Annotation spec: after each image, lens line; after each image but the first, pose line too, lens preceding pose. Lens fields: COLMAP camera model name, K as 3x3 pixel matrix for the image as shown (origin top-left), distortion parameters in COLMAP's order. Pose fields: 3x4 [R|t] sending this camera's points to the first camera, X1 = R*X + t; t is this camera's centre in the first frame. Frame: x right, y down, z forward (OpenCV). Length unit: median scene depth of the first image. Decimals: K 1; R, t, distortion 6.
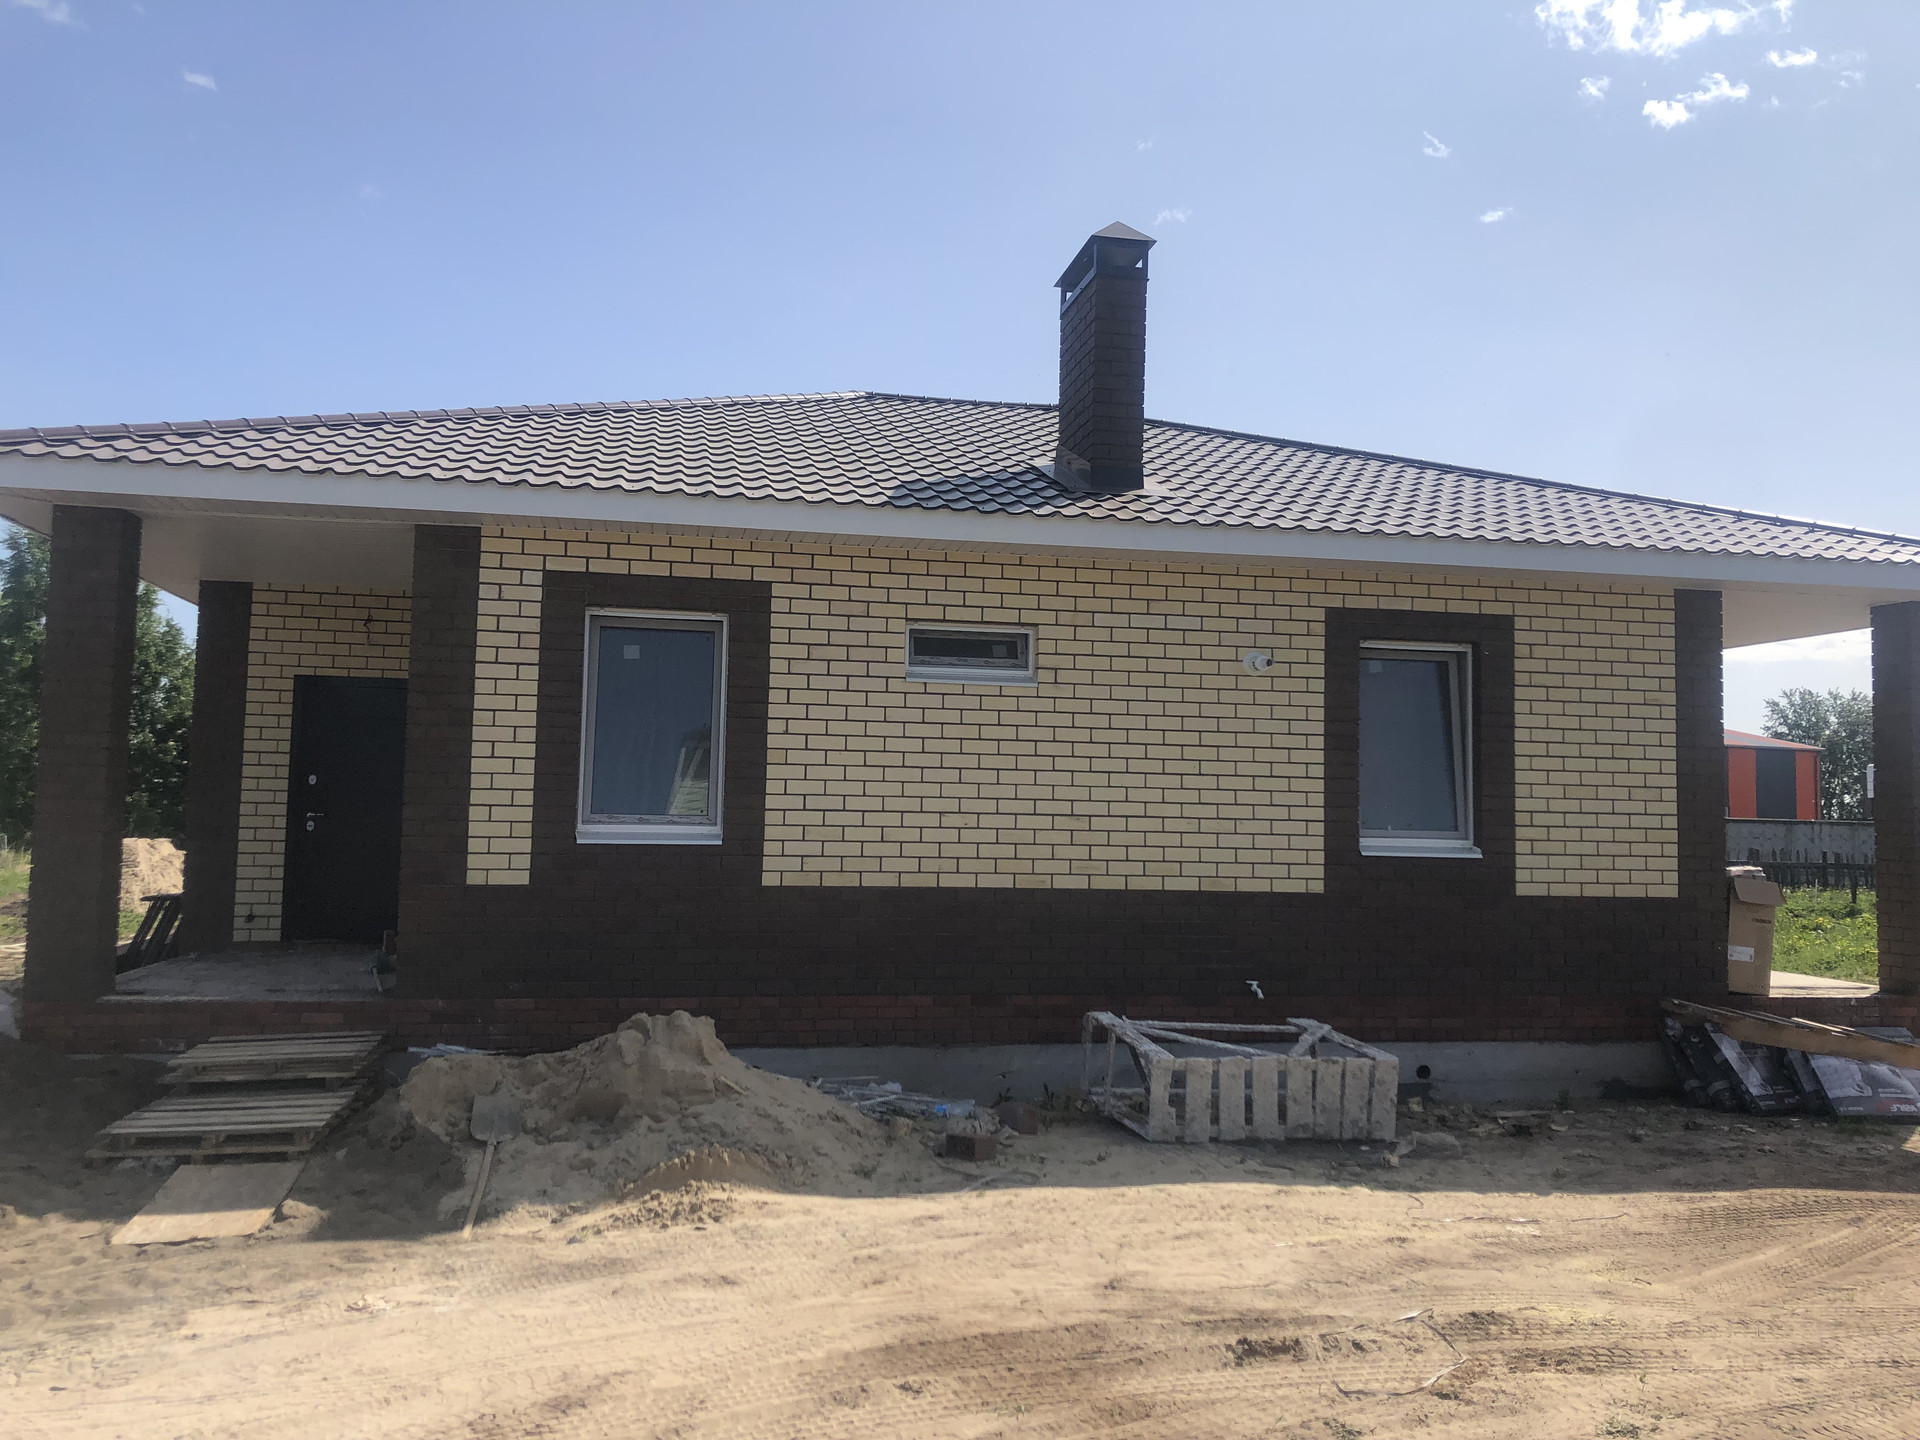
lens RADIAL K [[1591.1, 0, 1003.8], [0, 1591.1, 686.8], [0, 0, 1]] dist [0.055913, -0.058668]
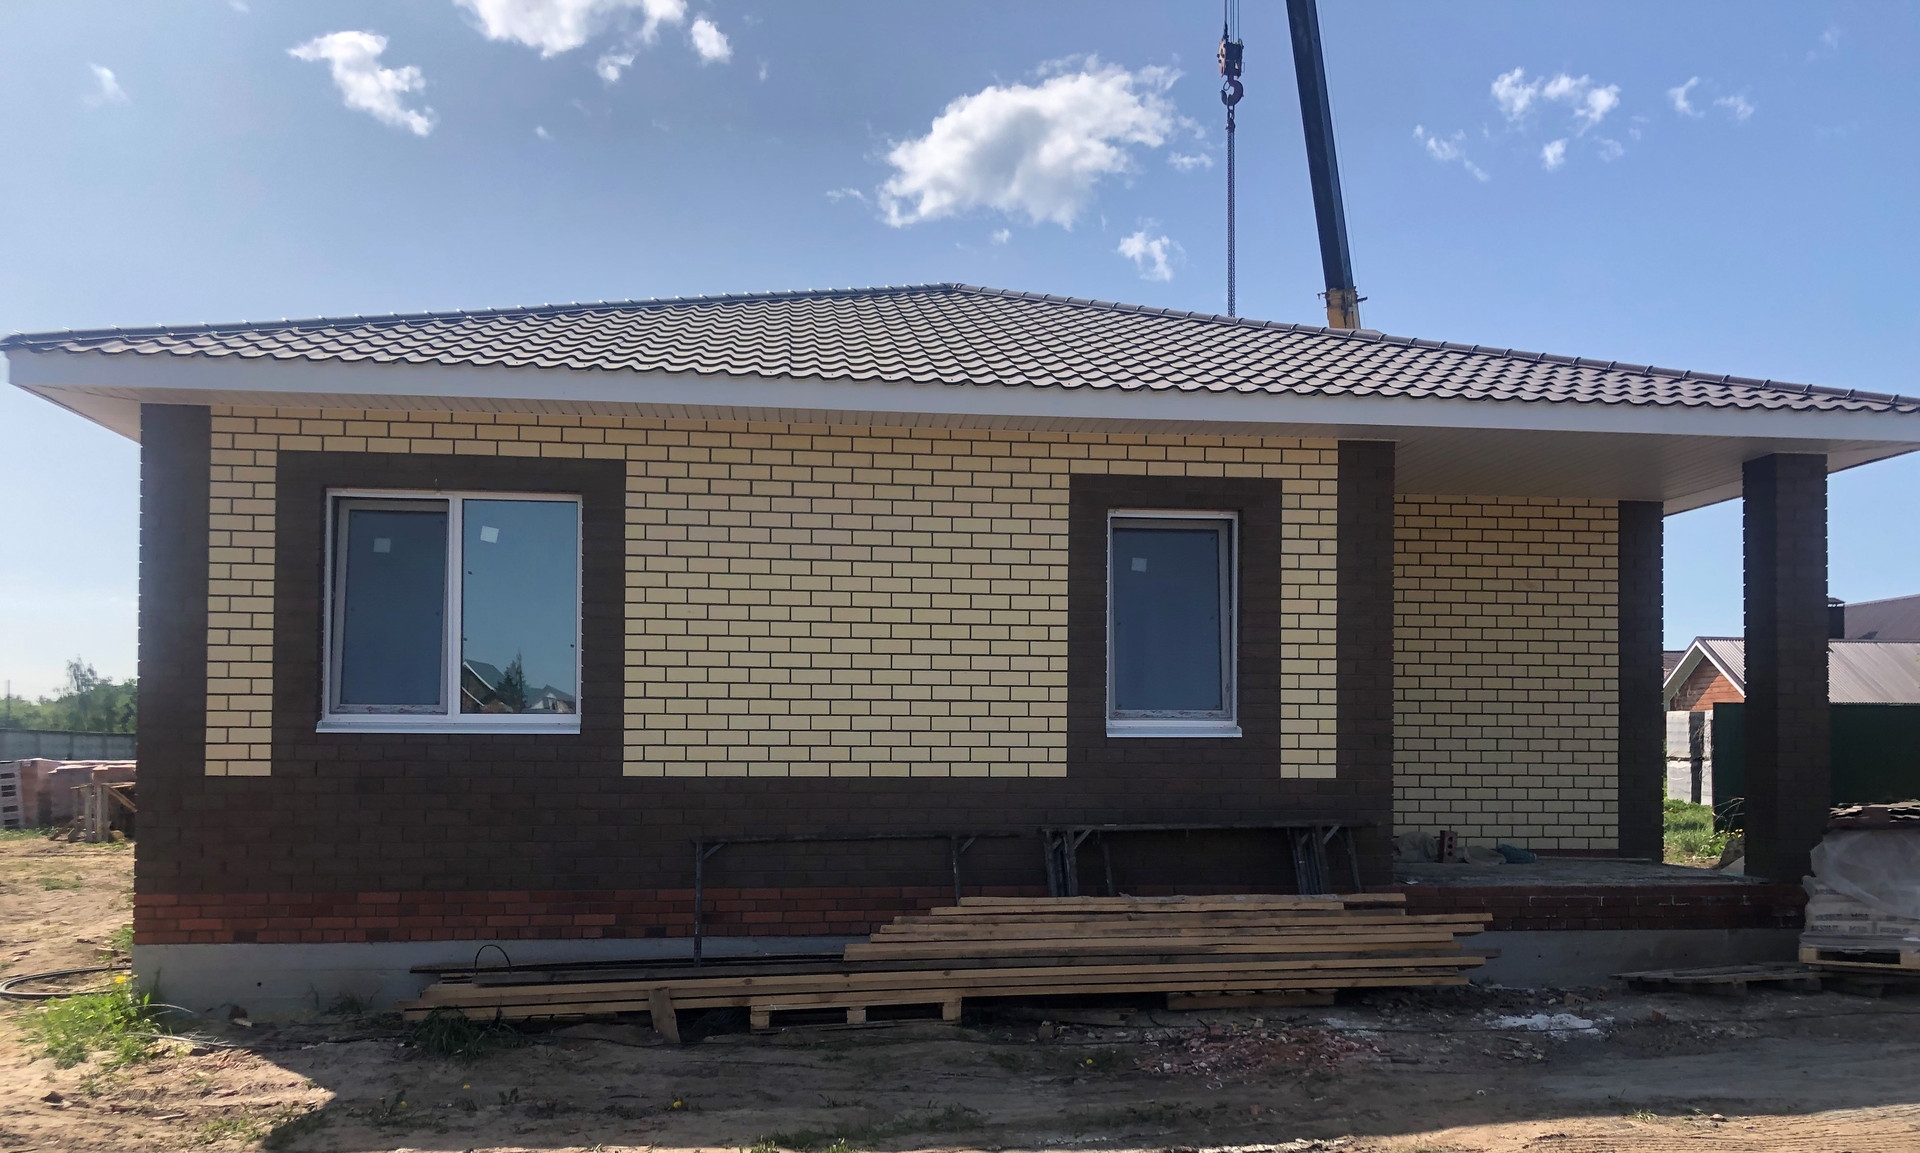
lens RADIAL K [[1637.9, 0, 1002.4], [0, 1637.9, 650.2], [0, 0, 1]] dist [-0.015514, -0.006086]
pose [[0.999137, -0.013306, -0.039350, 0.193456], [0.015193, 0.998730, 0.048036, 0.006847], [0.038661, -0.048592, 0.998070, 0.036958]]
